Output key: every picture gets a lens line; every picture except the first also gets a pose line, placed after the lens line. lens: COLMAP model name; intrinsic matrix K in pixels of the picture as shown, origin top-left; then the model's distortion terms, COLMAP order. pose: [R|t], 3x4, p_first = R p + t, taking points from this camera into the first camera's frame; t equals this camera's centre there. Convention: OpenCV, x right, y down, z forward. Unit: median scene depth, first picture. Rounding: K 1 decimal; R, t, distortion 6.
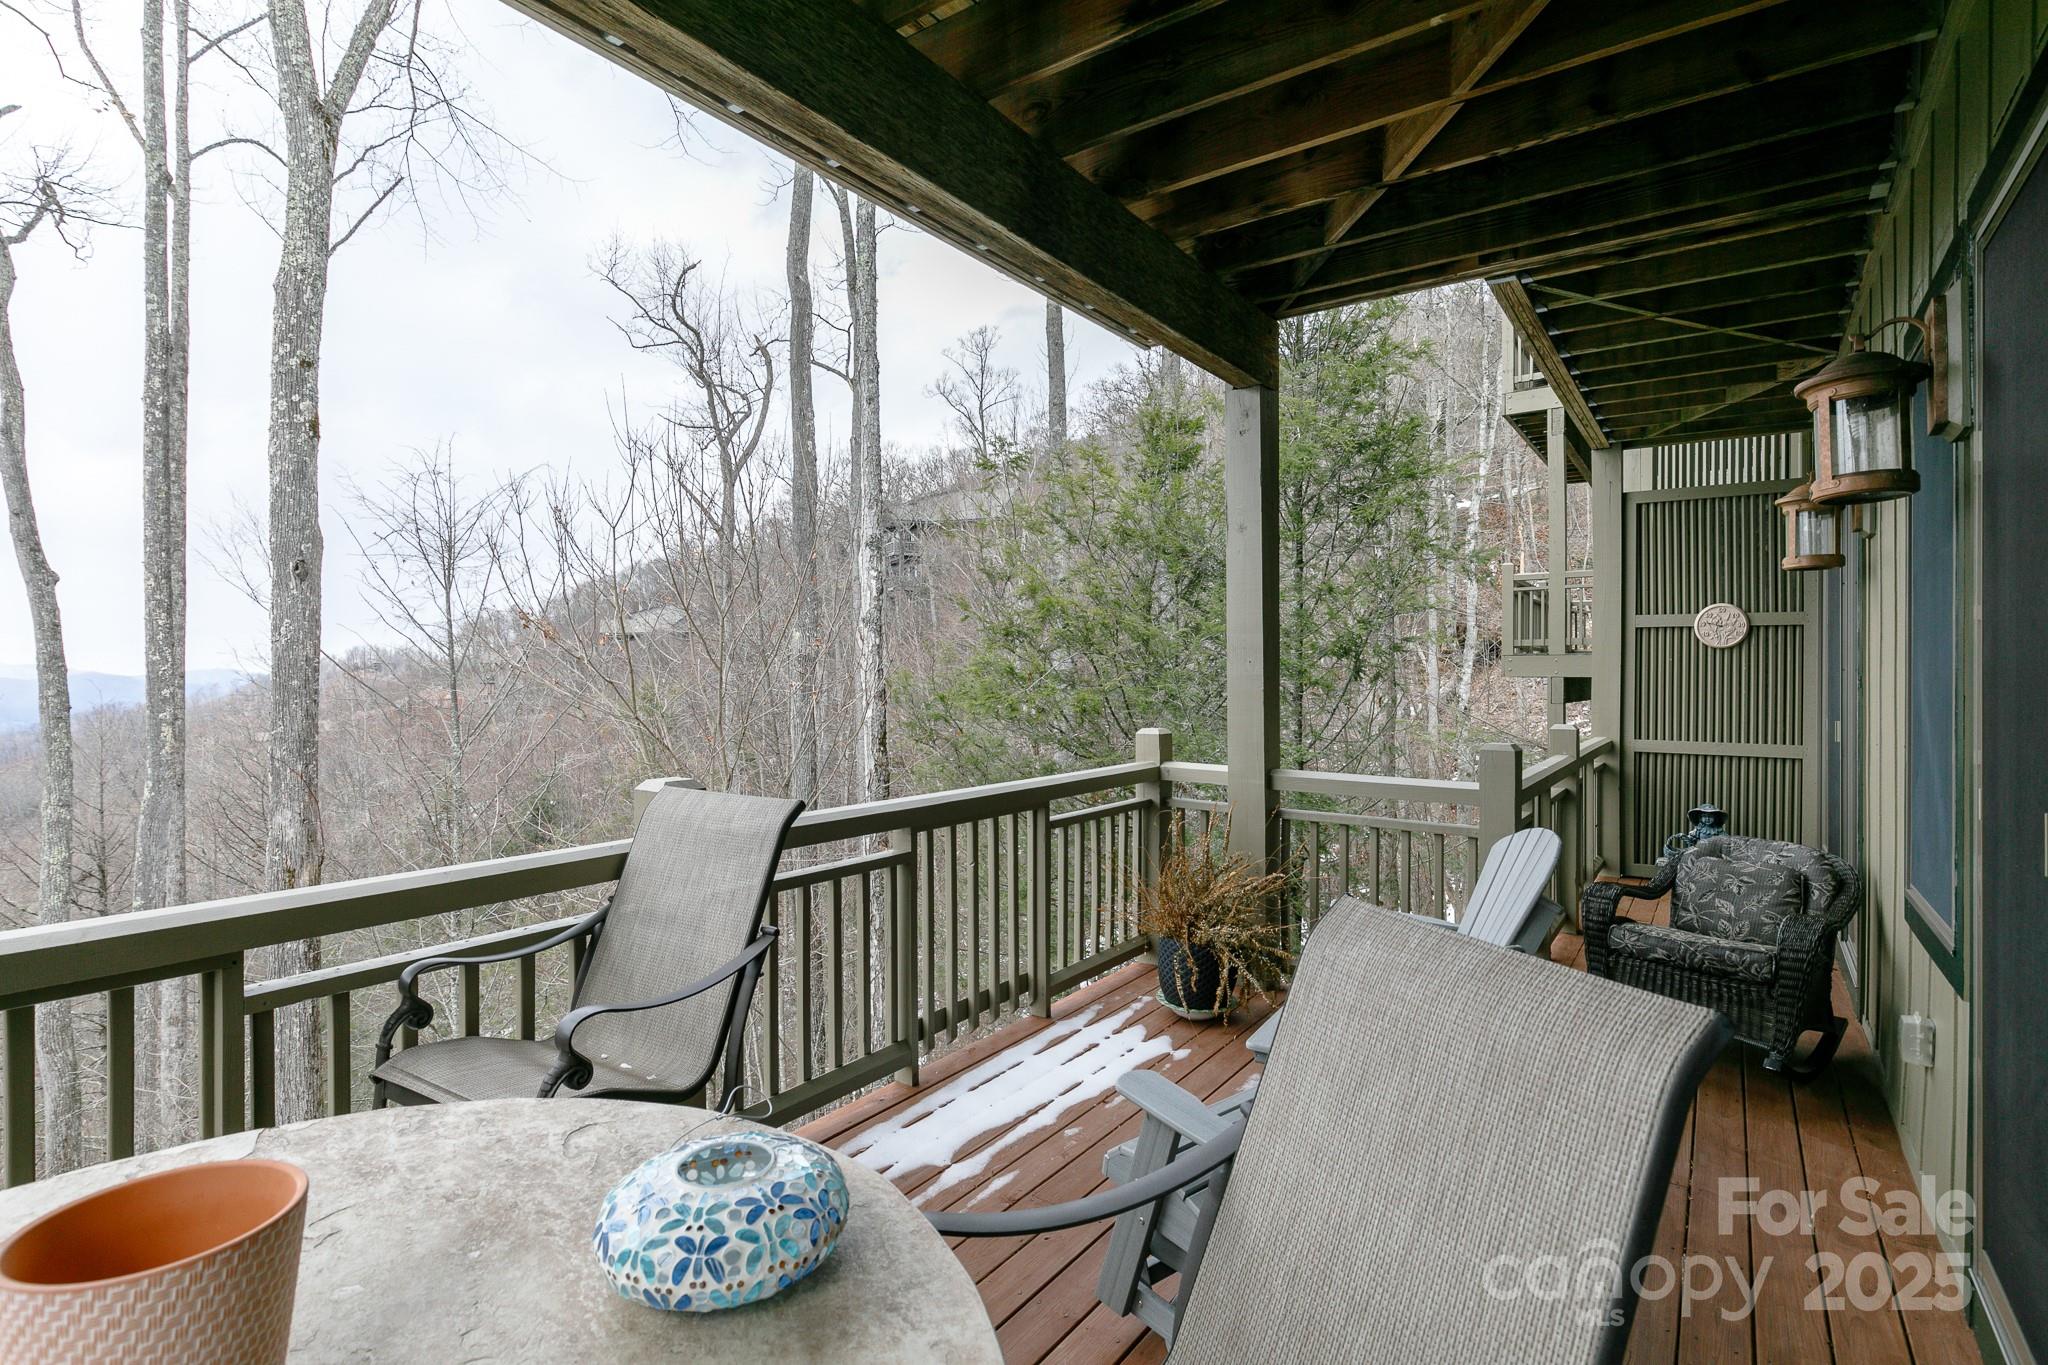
lens RADIAL K [[1016.5, 0, 1014.5], [0, 1016.5, 667.1], [0, 0, 1]] dist [0.005249, 0.000421]
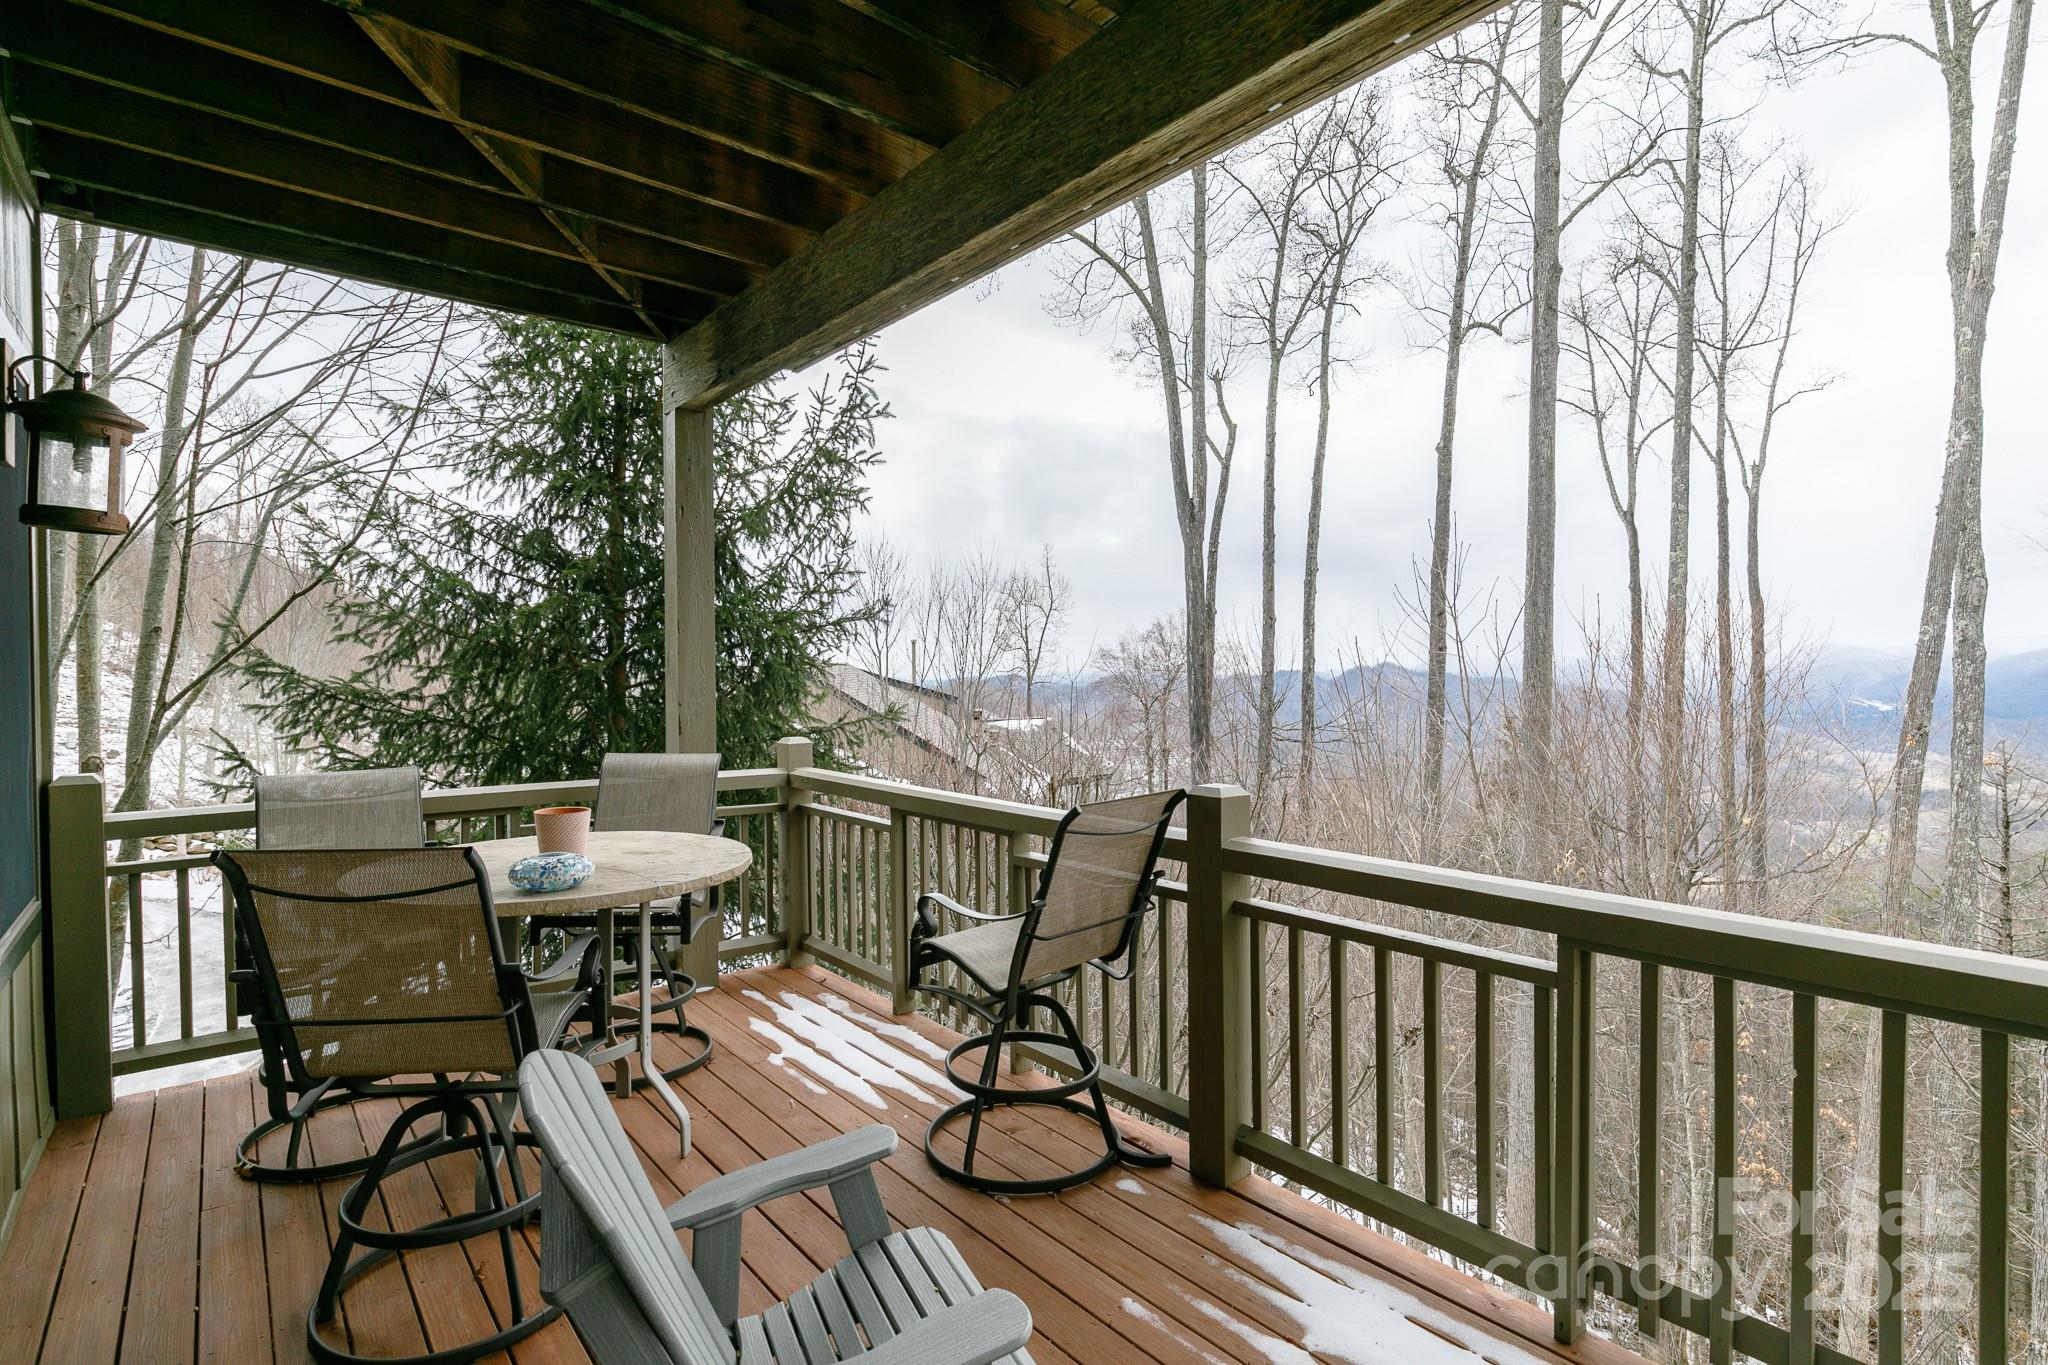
lens RADIAL K [[1016.5, 0, 1014.9], [0, 1016.5, 694.3], [0, 0, 1]] dist [0.005249, 0.000421]
pose [[-0.271735, 0.009738, -0.962323, 0.611874], [-0.009737, 0.999870, 0.012867, 0.001627], [0.962323, 0.012867, -0.271605, 0.855356]]
